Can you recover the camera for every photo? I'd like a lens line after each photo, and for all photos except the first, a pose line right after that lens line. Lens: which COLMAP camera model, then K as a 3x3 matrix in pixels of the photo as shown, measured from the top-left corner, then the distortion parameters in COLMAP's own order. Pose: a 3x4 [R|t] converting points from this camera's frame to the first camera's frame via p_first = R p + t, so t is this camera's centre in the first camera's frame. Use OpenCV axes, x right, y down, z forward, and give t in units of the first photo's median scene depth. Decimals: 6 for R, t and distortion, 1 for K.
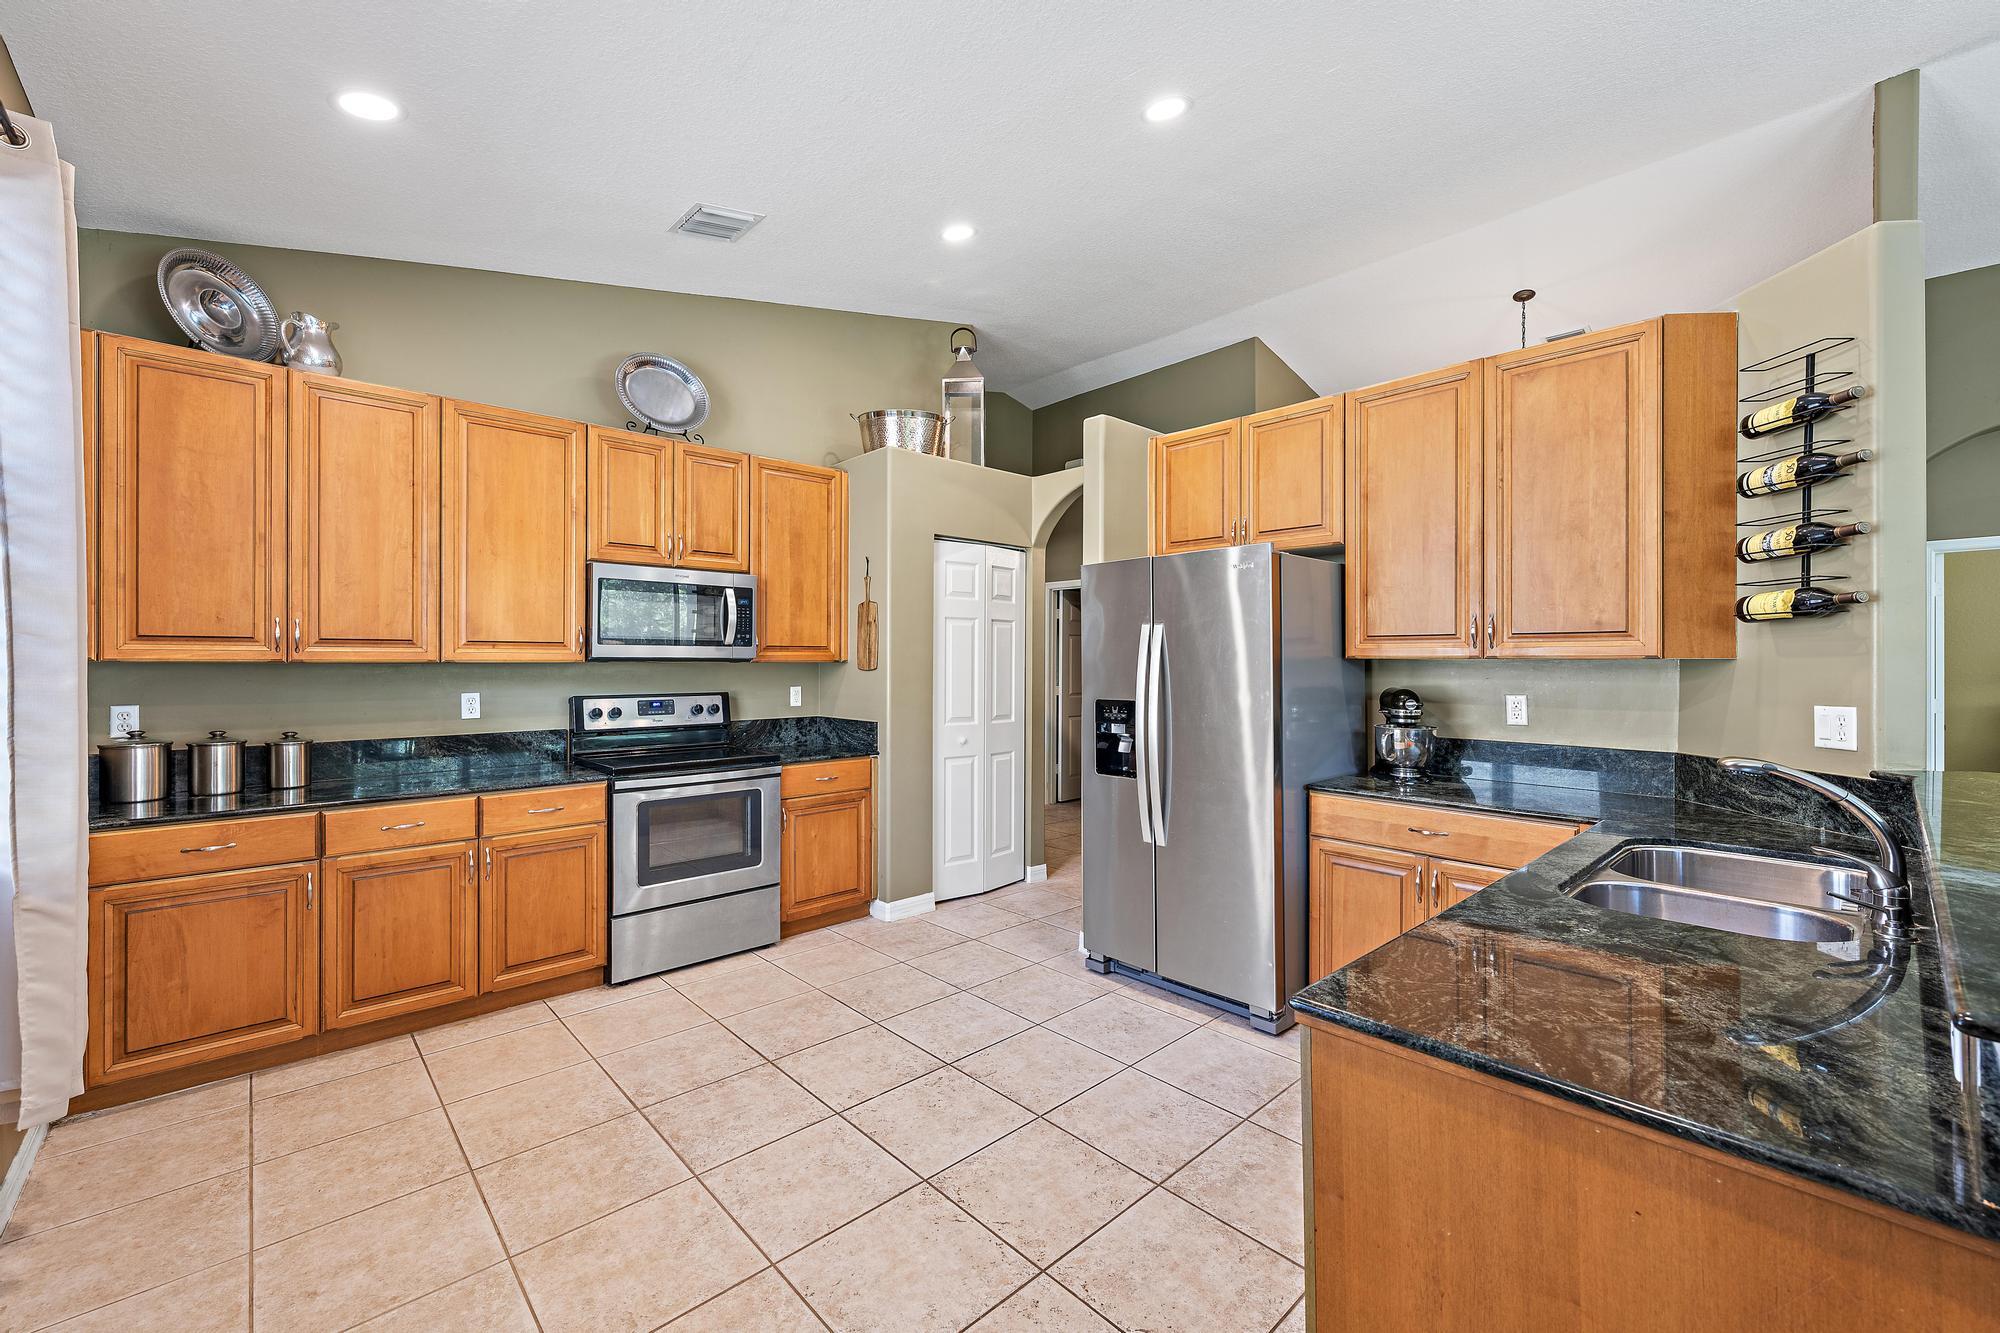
lens RADIAL K [[817.9, 0, 1007.8], [0, 817.9, 665.5], [0, 0, 1]] dist [-0.001300, 0.000102]
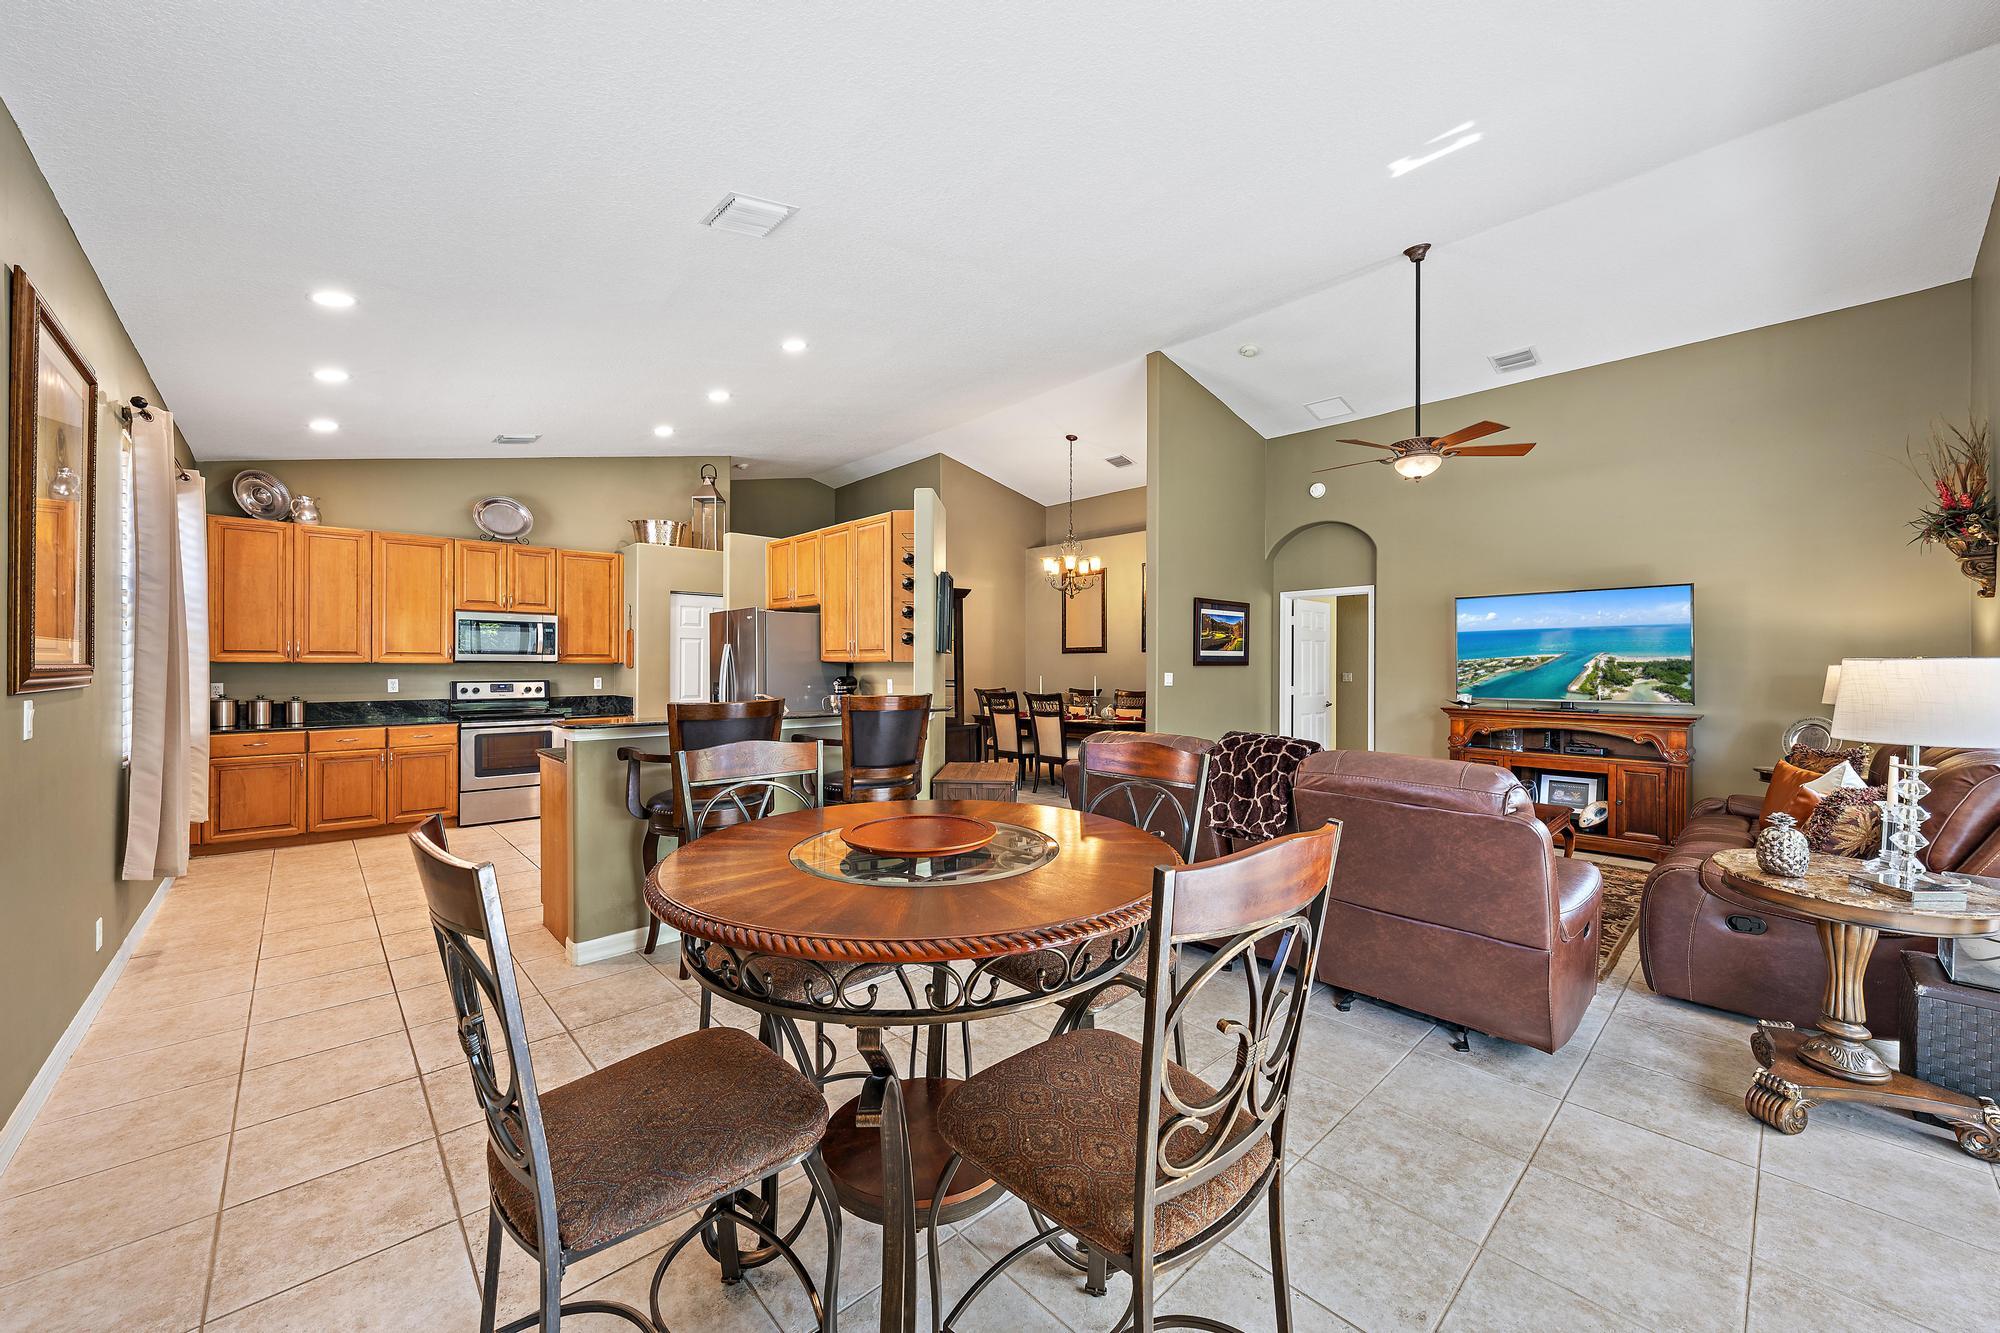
lens RADIAL K [[762.8, 0, 1006.9], [0, 762.8, 667.6], [0, 0, 1]] dist [0.001237, -0.000279]
pose [[0.999999, 0.001100, 0.000288, 0.839267], [-0.001100, 0.999998, -0.001828, 0.008914], [-0.000290, 0.001827, 0.999998, -0.849847]]
